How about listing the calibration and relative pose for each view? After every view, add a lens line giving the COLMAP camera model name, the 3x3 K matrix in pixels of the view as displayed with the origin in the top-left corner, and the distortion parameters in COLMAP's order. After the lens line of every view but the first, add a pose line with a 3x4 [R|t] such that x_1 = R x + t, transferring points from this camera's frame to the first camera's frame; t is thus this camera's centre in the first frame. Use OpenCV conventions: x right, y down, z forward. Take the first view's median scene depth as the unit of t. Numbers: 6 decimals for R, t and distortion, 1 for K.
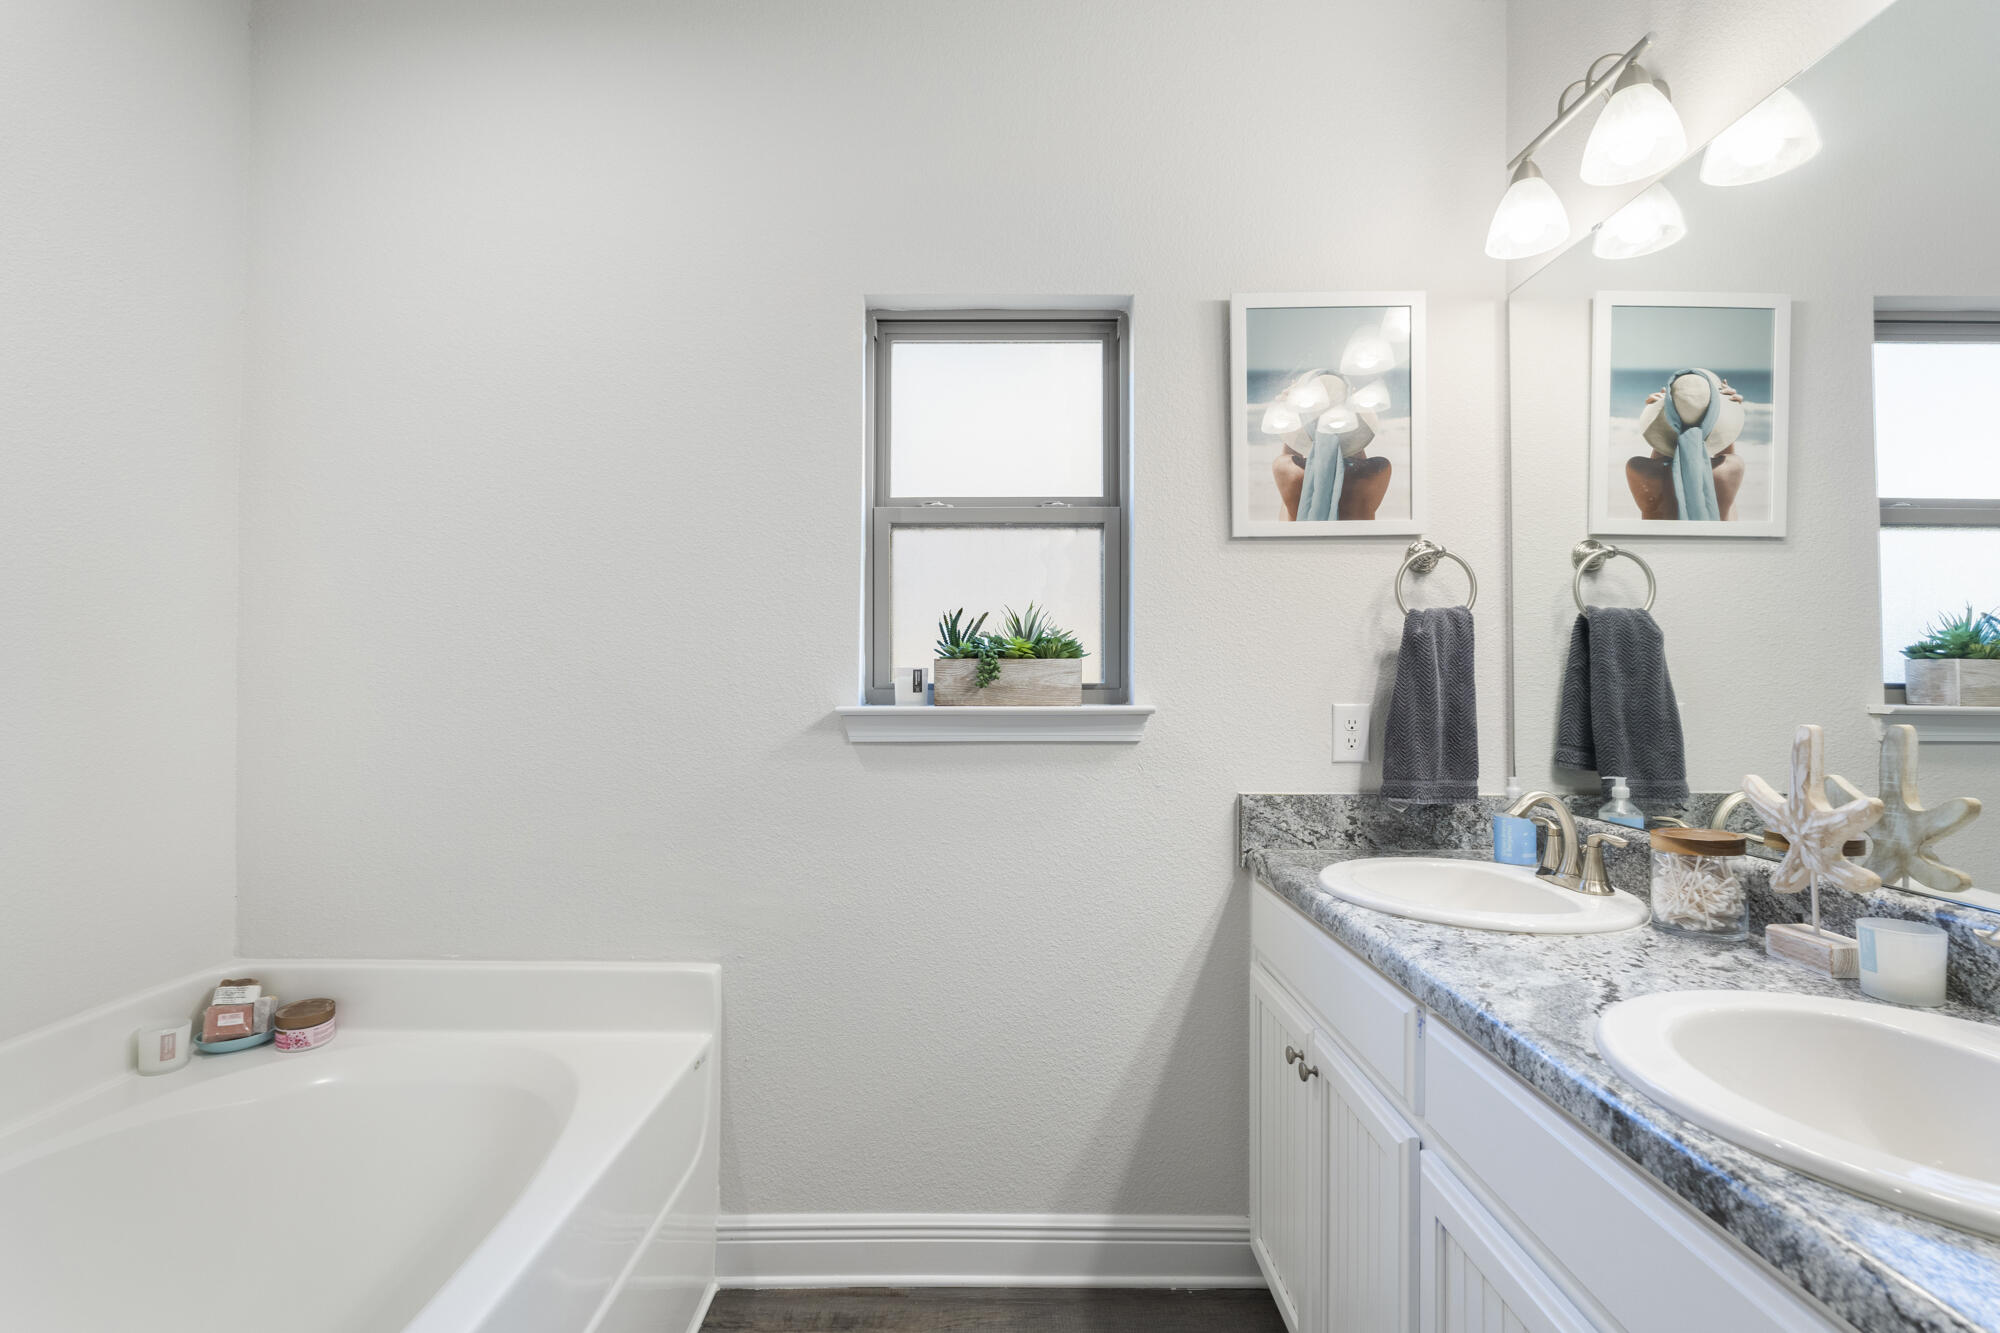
lens RADIAL K [[878.2, 0, 1000.0], [0, 878.2, 666.5], [0, 0, 1]] dist [-0.010240, 0.000562]
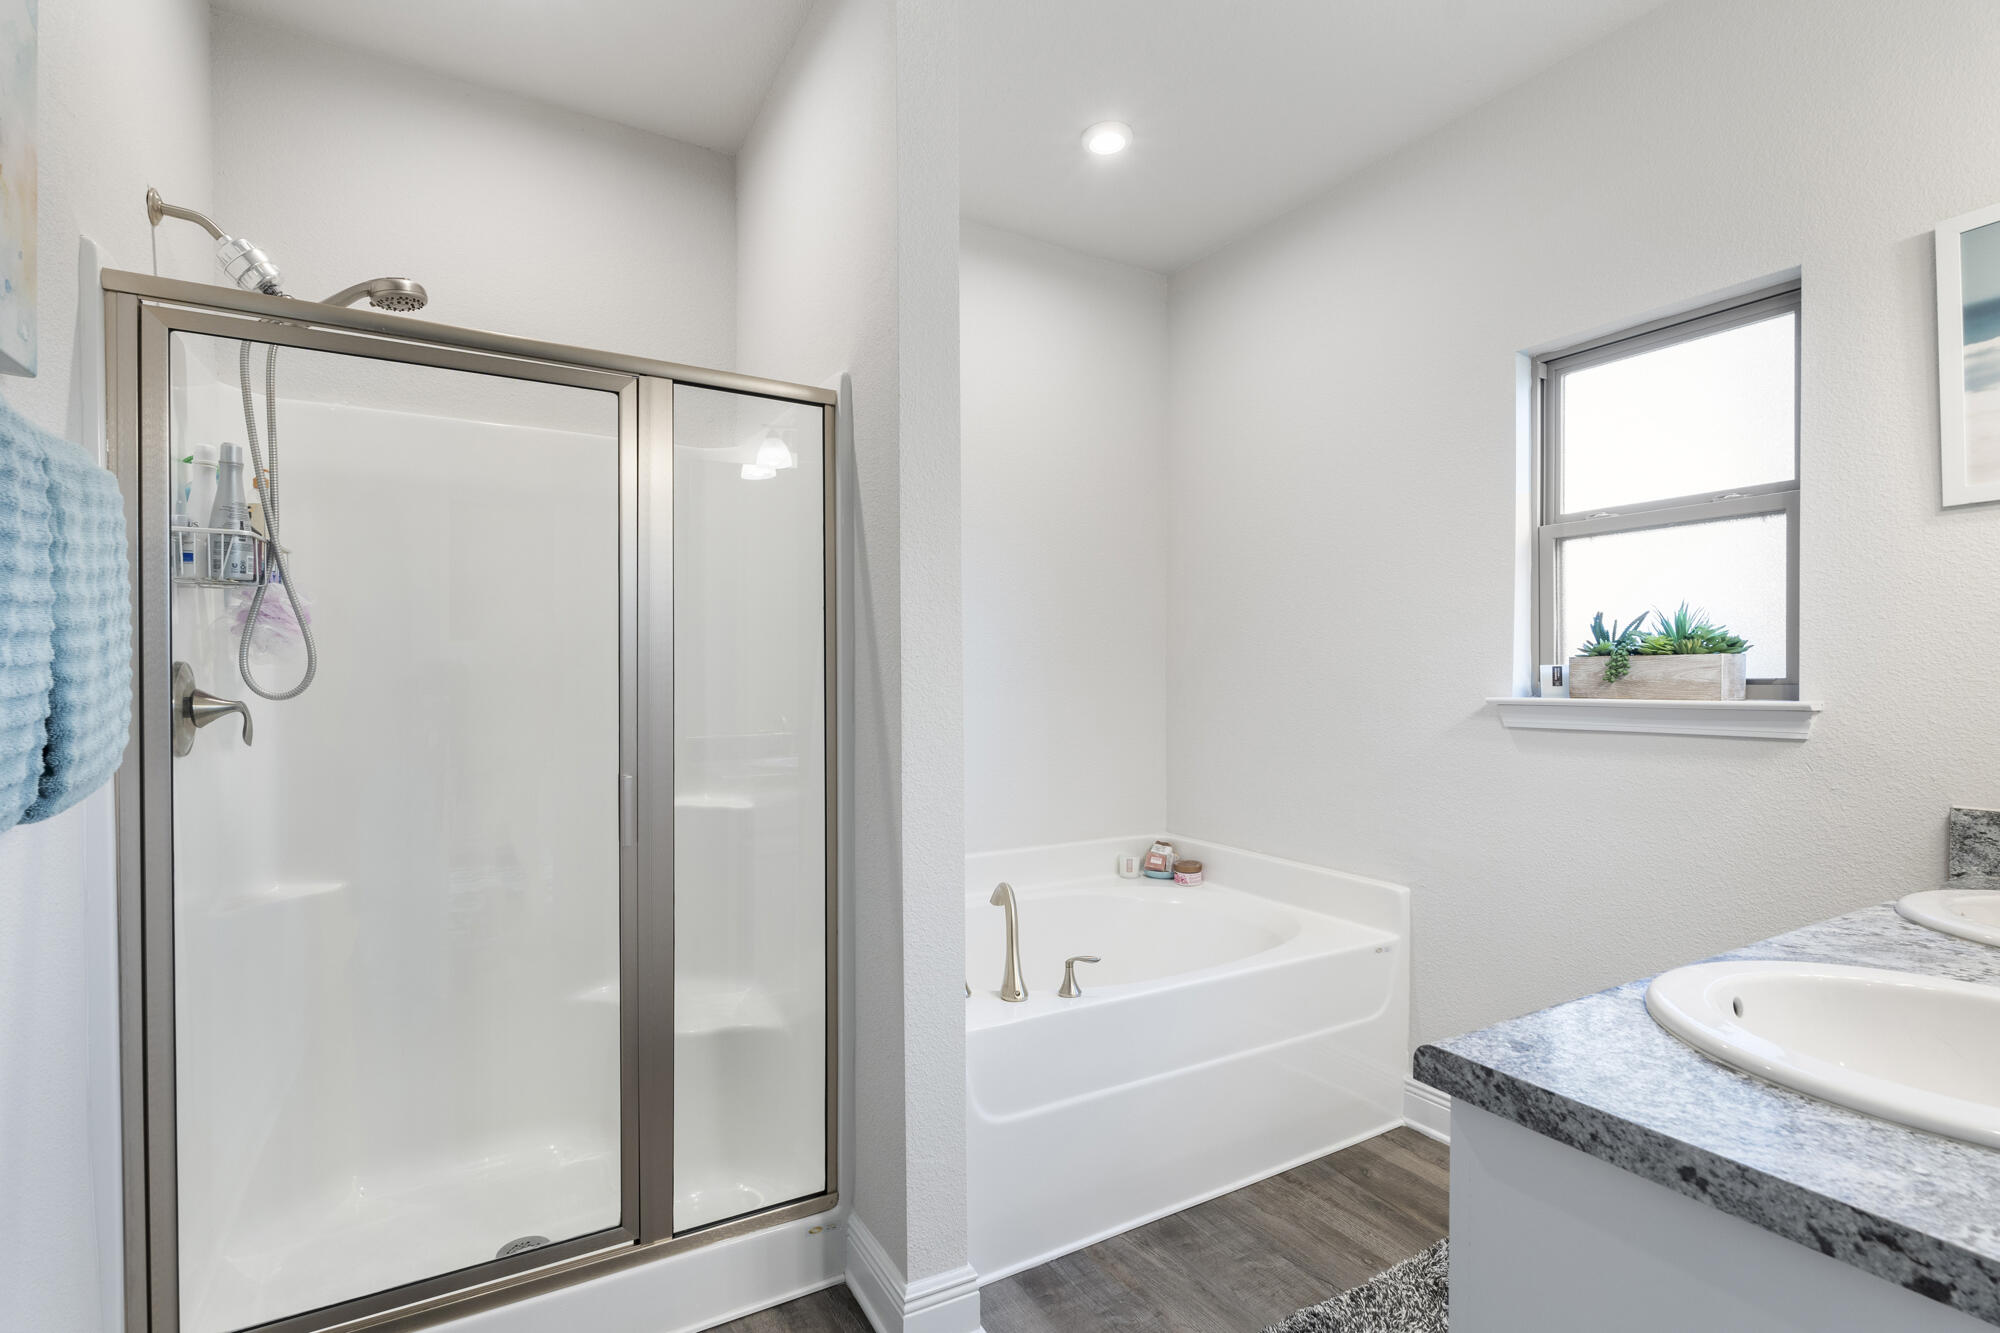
lens RADIAL K [[926.9, 0, 995.9], [0, 926.9, 676.6], [0, 0, 1]] dist [-0.000758, -0.000038]
pose [[0.506772, -0.002824, -0.862075, 0.582628], [0.014386, 0.999883, 0.005181, -0.000277], [0.861960, -0.015028, 0.506754, -0.259155]]
